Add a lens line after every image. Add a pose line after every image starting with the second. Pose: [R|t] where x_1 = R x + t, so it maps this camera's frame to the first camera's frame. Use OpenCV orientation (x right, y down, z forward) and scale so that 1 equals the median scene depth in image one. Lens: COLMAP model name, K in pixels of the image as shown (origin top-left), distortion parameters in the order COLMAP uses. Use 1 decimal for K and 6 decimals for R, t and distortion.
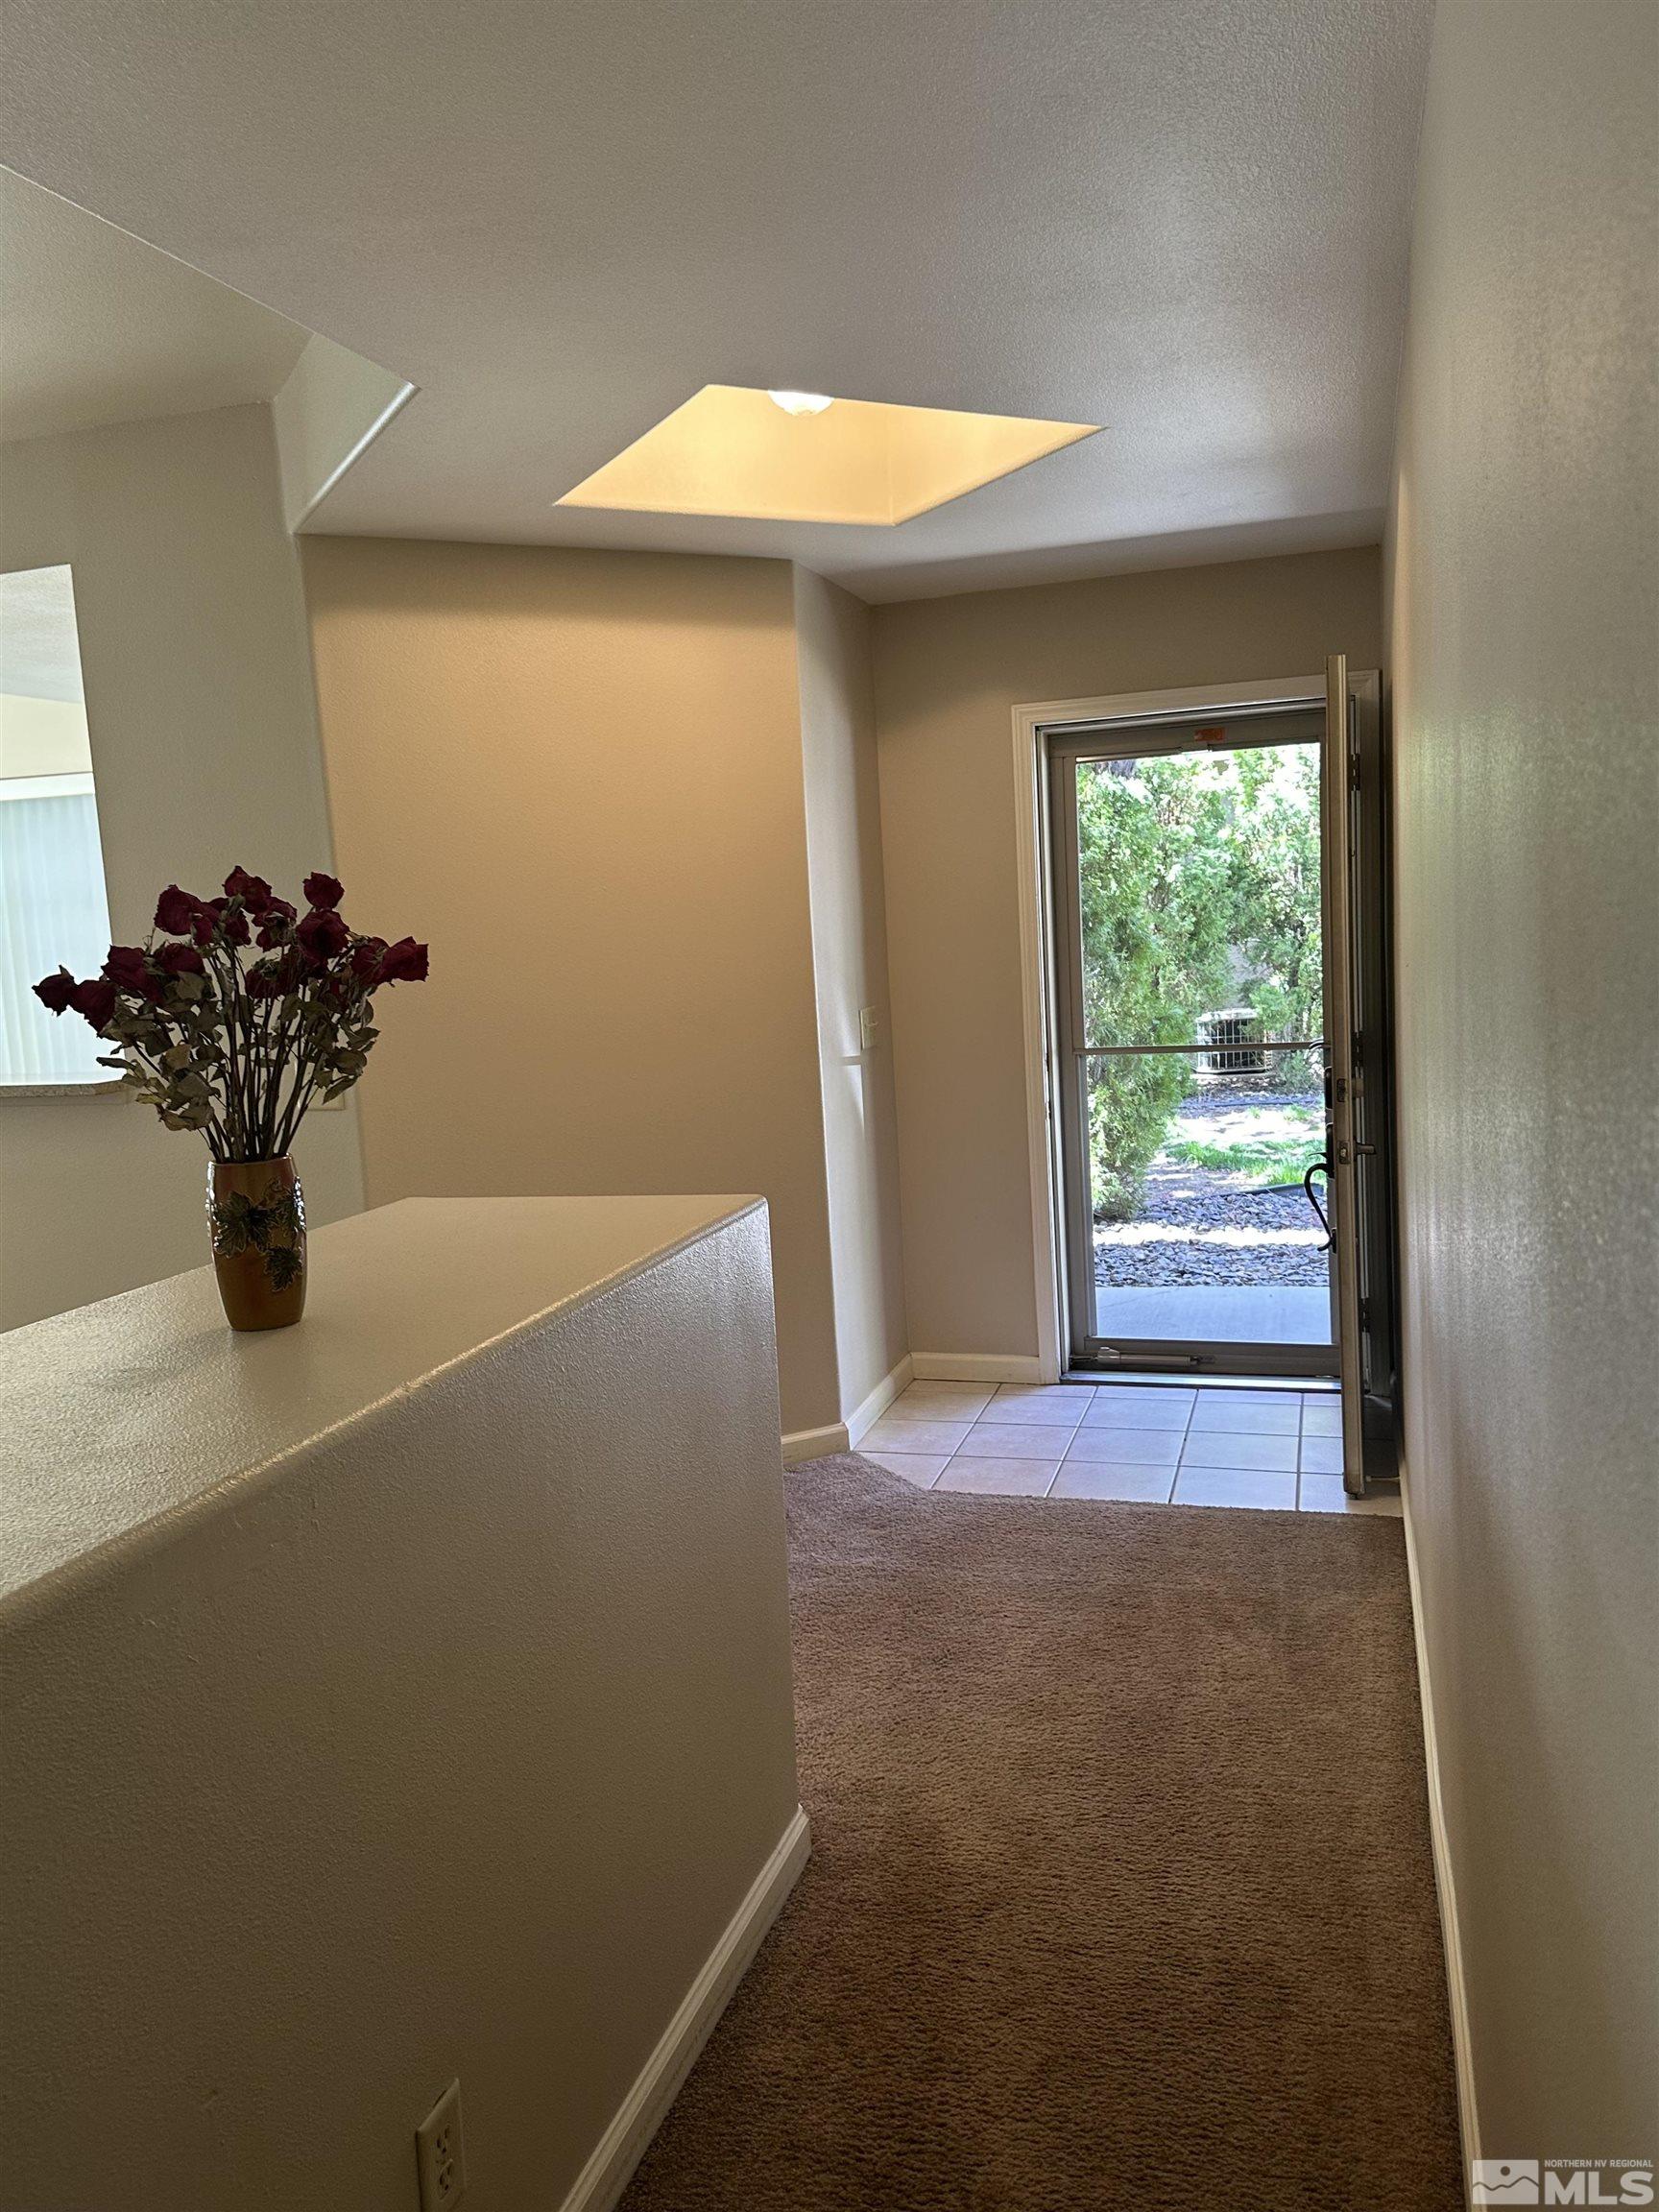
lens RADIAL K [[1703.4, 0, 840.9], [0, 1703.4, 1108.8], [0, 0, 1]] dist [0.086589, -0.084651]
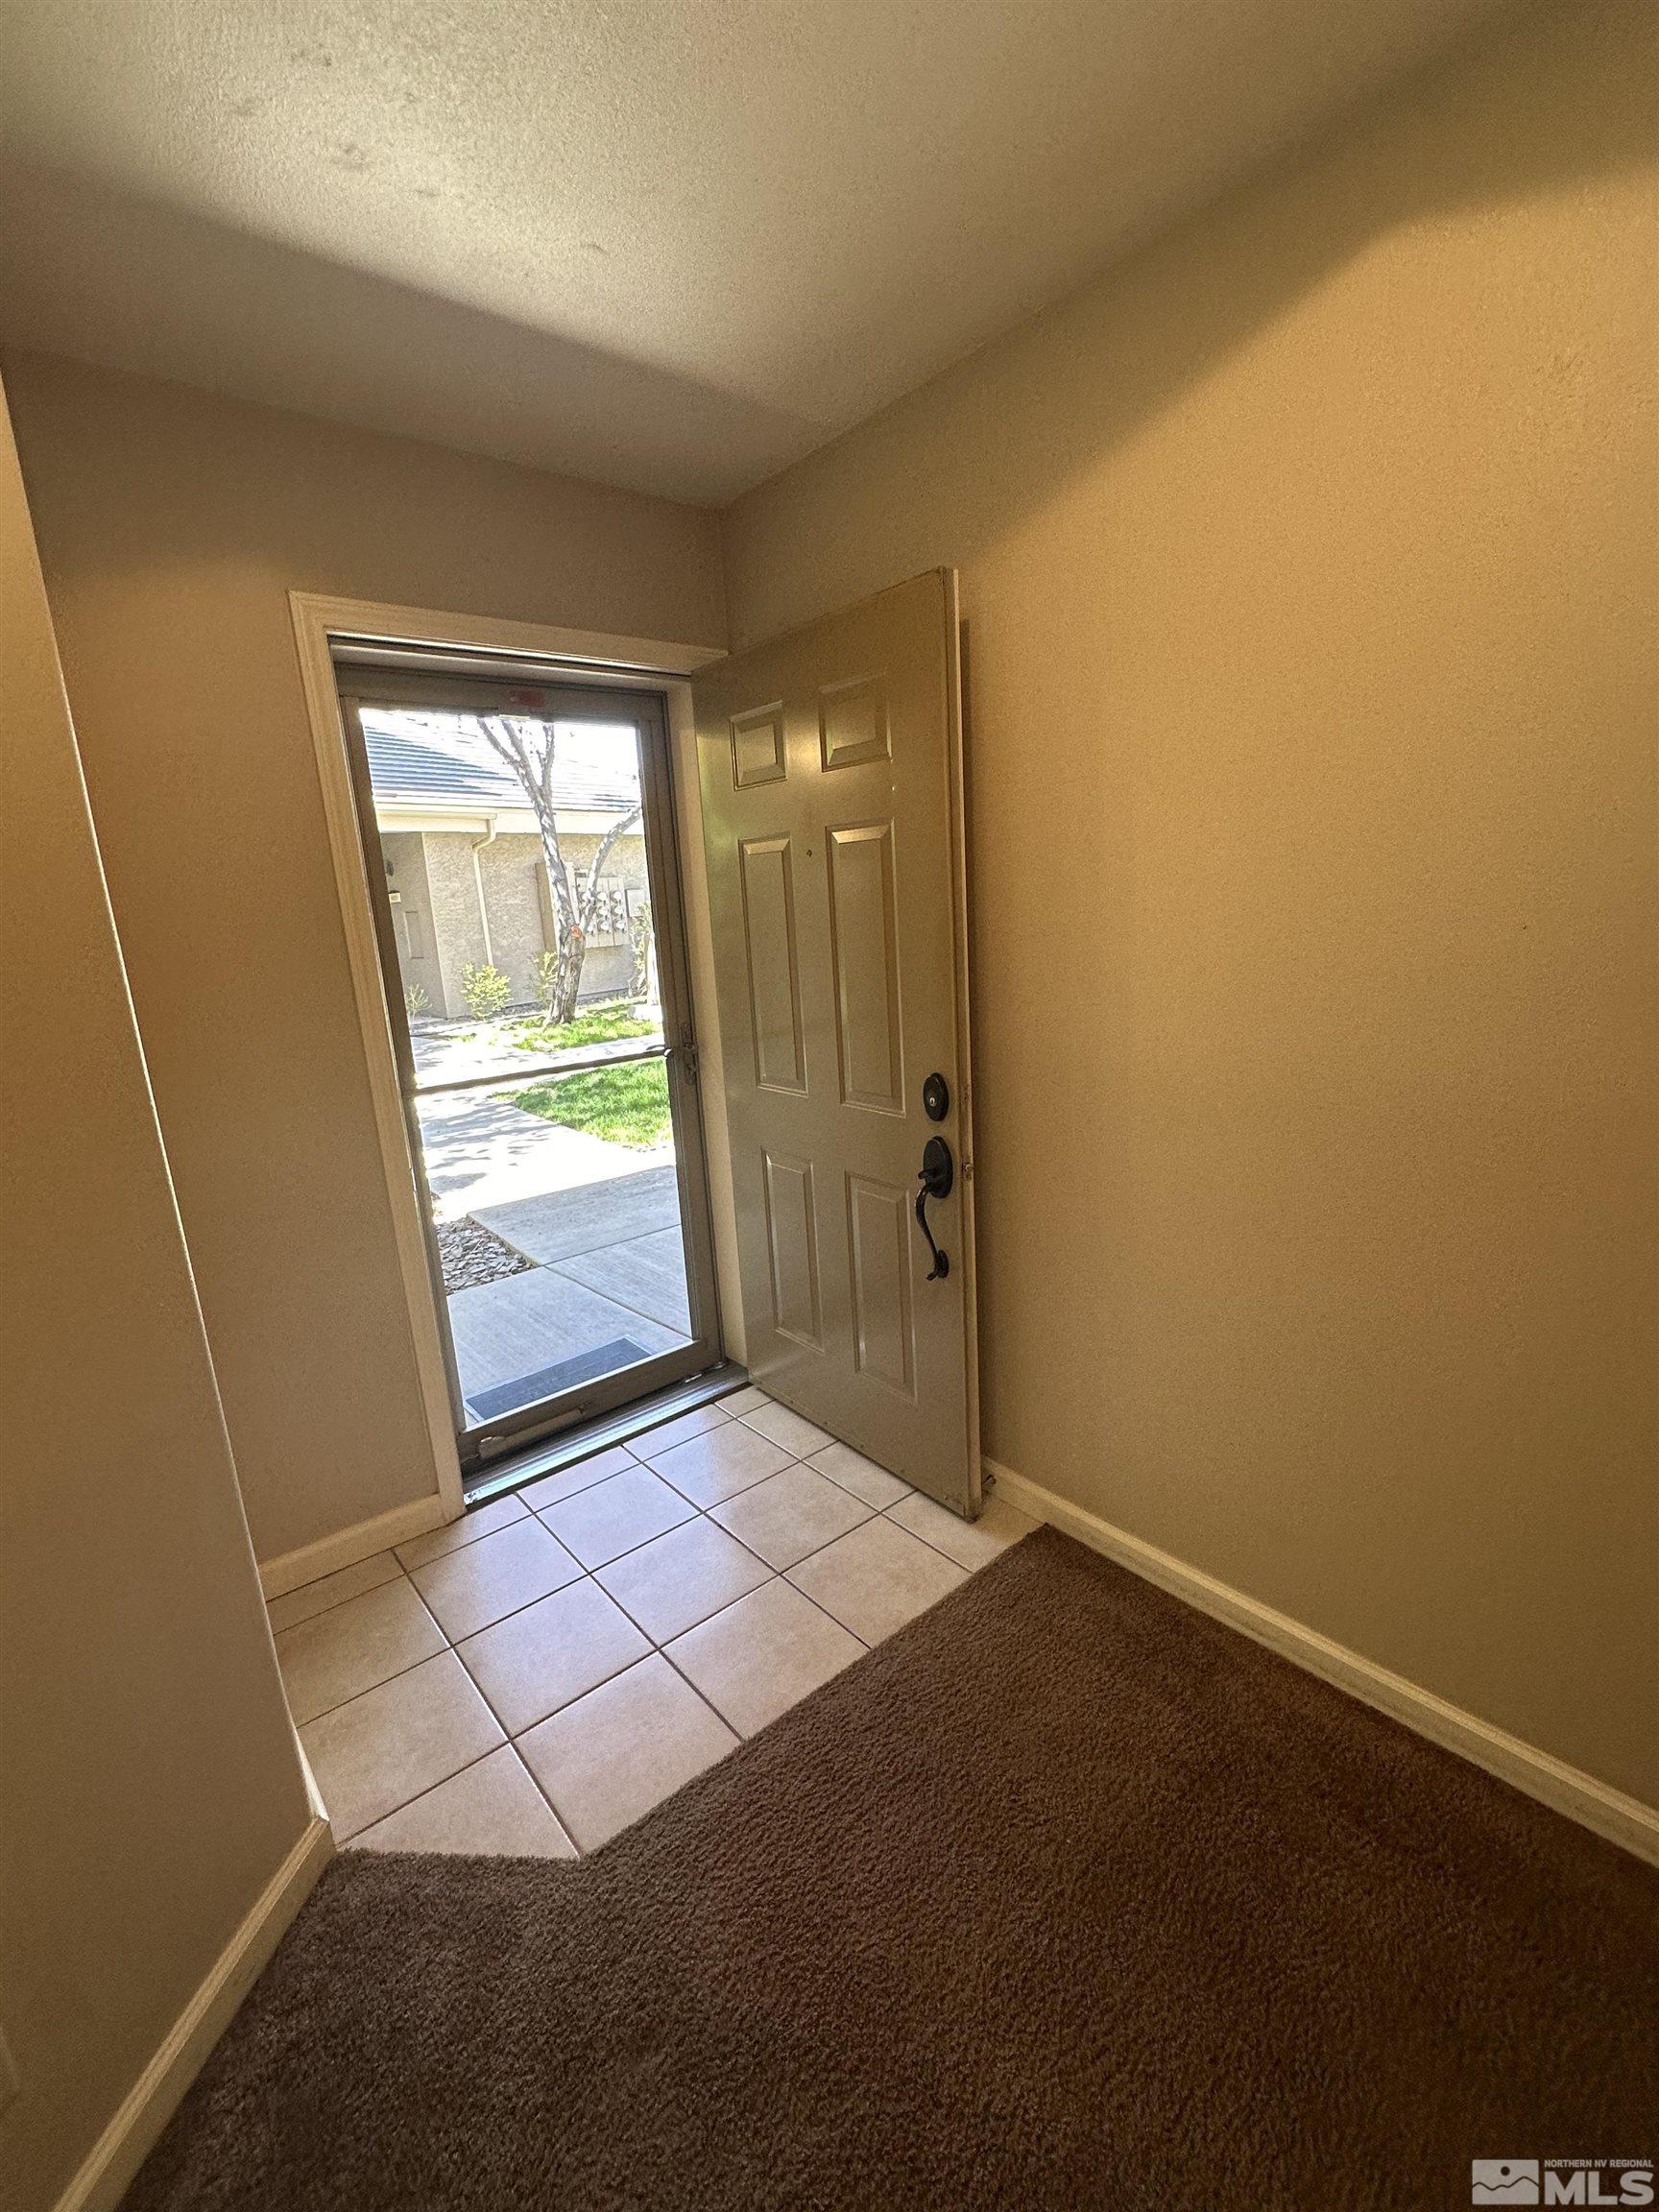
lens RADIAL K [[966.4, 0, 856.0], [0, 966.4, 1102.4], [0, 0, 1]] dist [-0.017762, 0.004044]
pose [[0.555573, -0.151859, 0.817482, -0.160886], [0.115506, 0.987743, 0.104988, -0.078741], [-0.823406, 0.036096, 0.566304, 0.895610]]
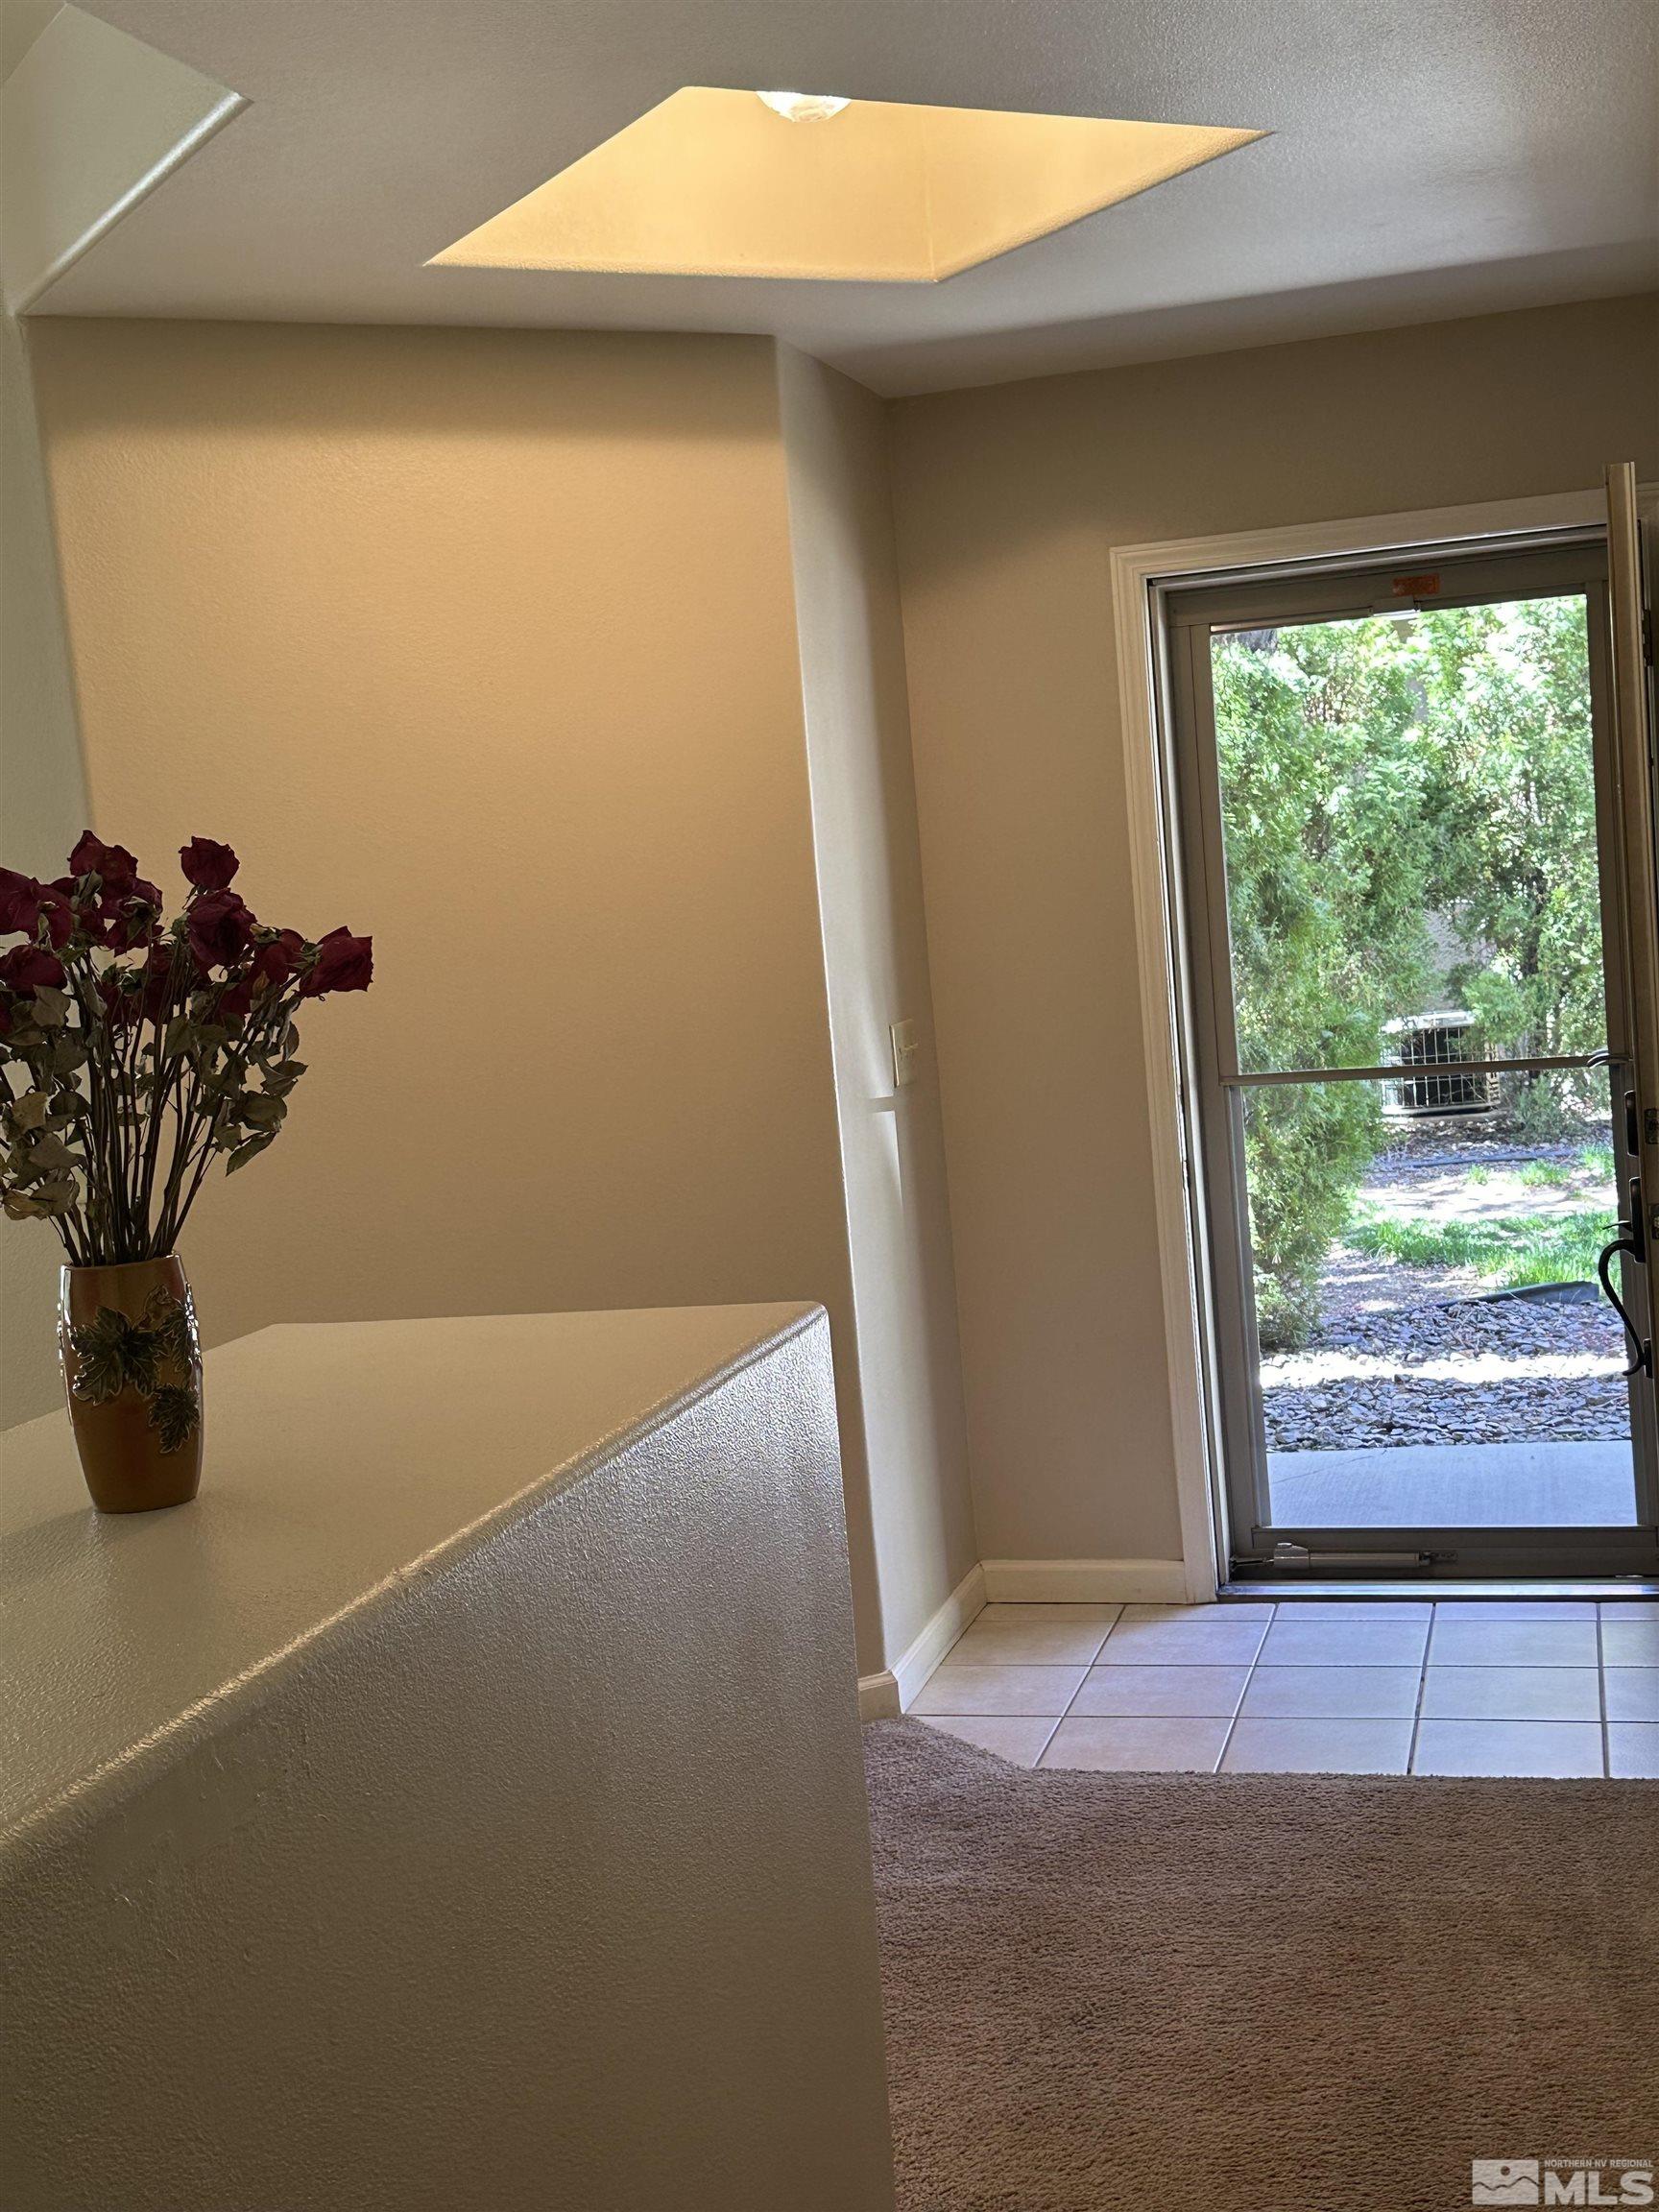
lens RADIAL K [[2773.2, 0, 857.2], [0, 2773.2, 1130.9], [0, 0, 1]] dist [0.087360, 0.000000]
pose [[0.999197, -0.029996, 0.026562, -0.043146], [0.030593, 0.999281, -0.022391, 0.006466], [-0.025871, 0.023185, 0.999396, -0.060083]]
